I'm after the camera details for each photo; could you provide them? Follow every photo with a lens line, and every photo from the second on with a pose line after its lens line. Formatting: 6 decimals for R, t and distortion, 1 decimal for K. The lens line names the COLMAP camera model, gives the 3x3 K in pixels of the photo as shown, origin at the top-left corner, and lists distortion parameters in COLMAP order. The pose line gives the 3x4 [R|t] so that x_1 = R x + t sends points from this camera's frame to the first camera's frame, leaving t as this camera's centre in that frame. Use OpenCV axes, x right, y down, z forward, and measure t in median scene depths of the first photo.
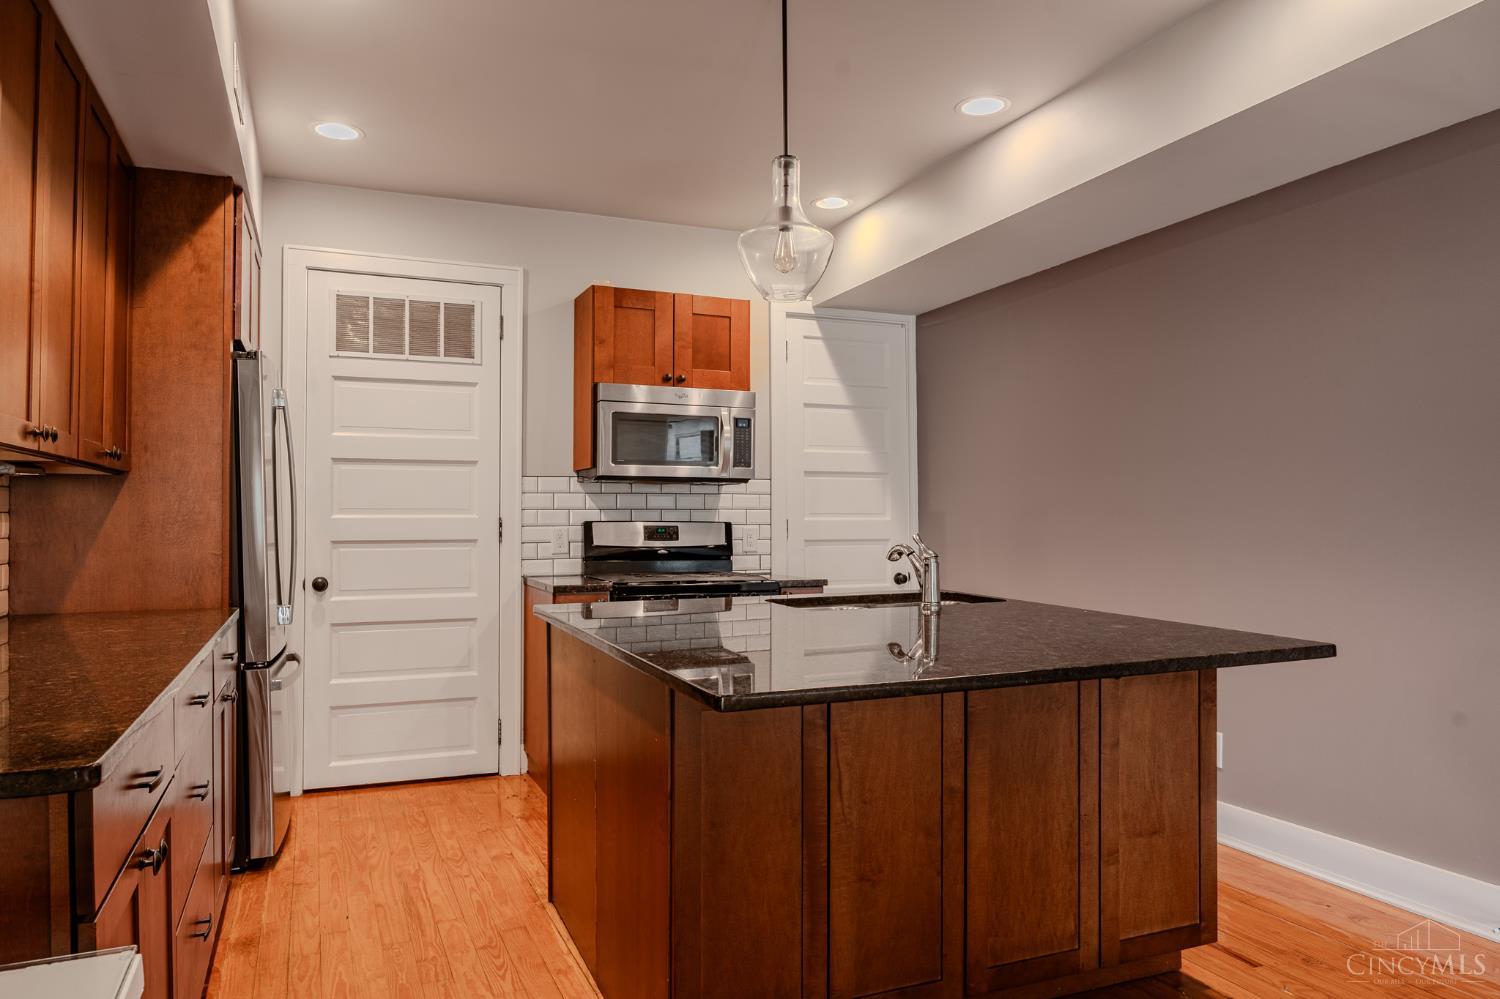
lens RADIAL K [[994.2, 0, 751.1], [0, 994.2, 501.4], [0, 0, 1]] dist [-0.002617, -0.007750]
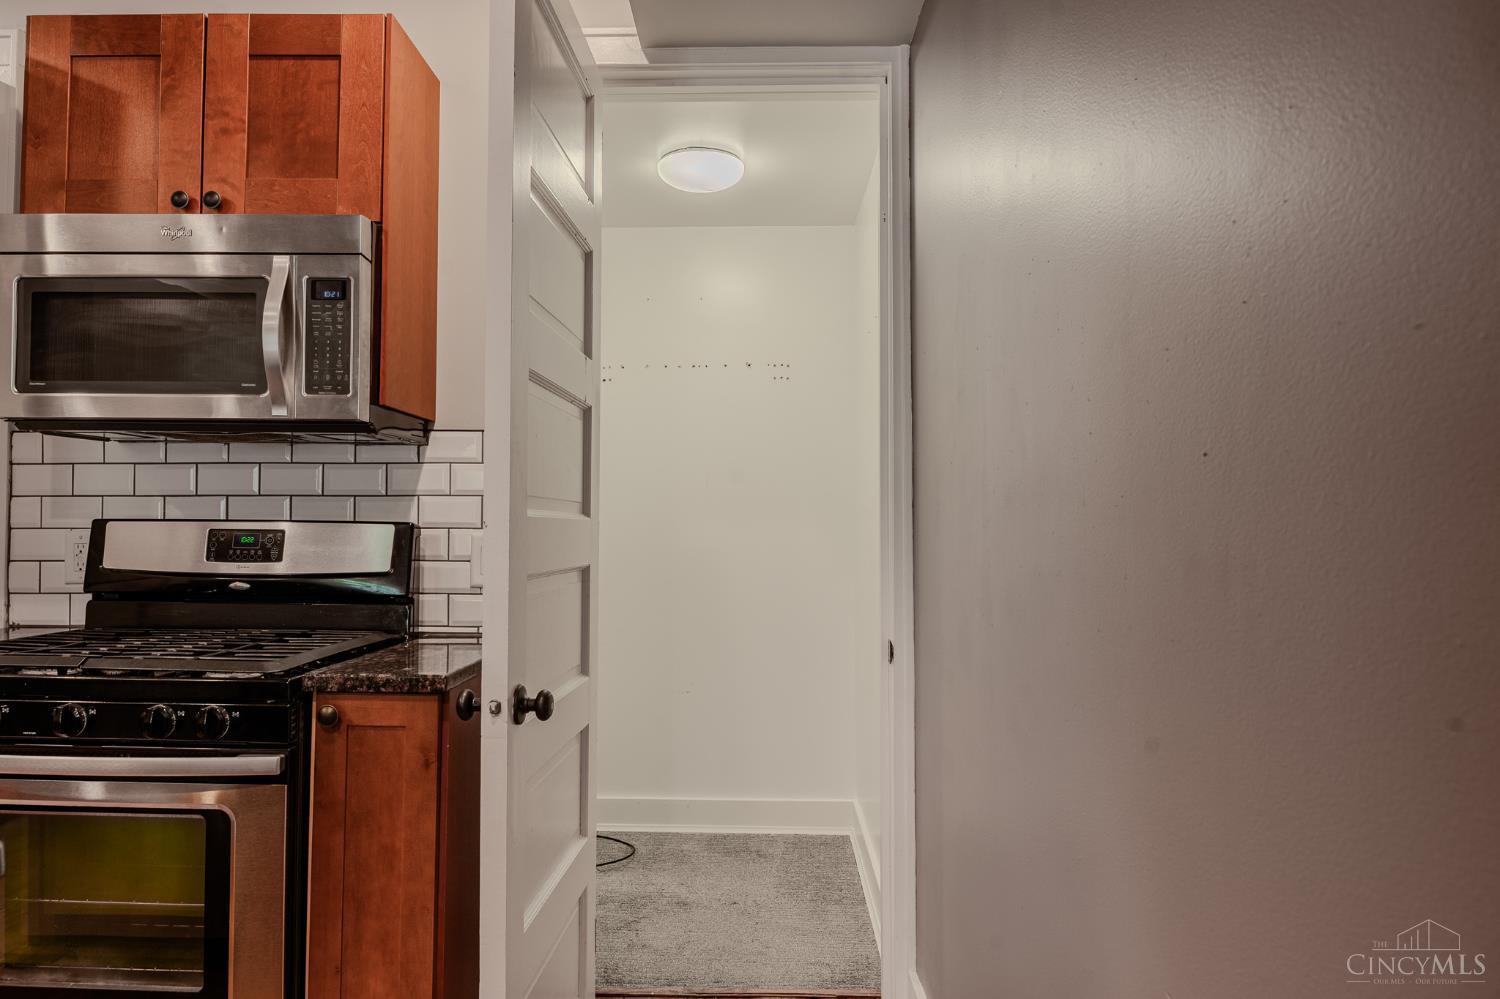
lens RADIAL K [[994.2, 0, 751.1], [0, 994.2, 501.4], [0, 0, 1]] dist [-0.002617, -0.007750]
pose [[0.912677, -0.002974, -0.408671, 0.334006], [0.002154, 0.999995, -0.002467, 0.013289], [0.408676, 0.001371, 0.912678, 0.698562]]
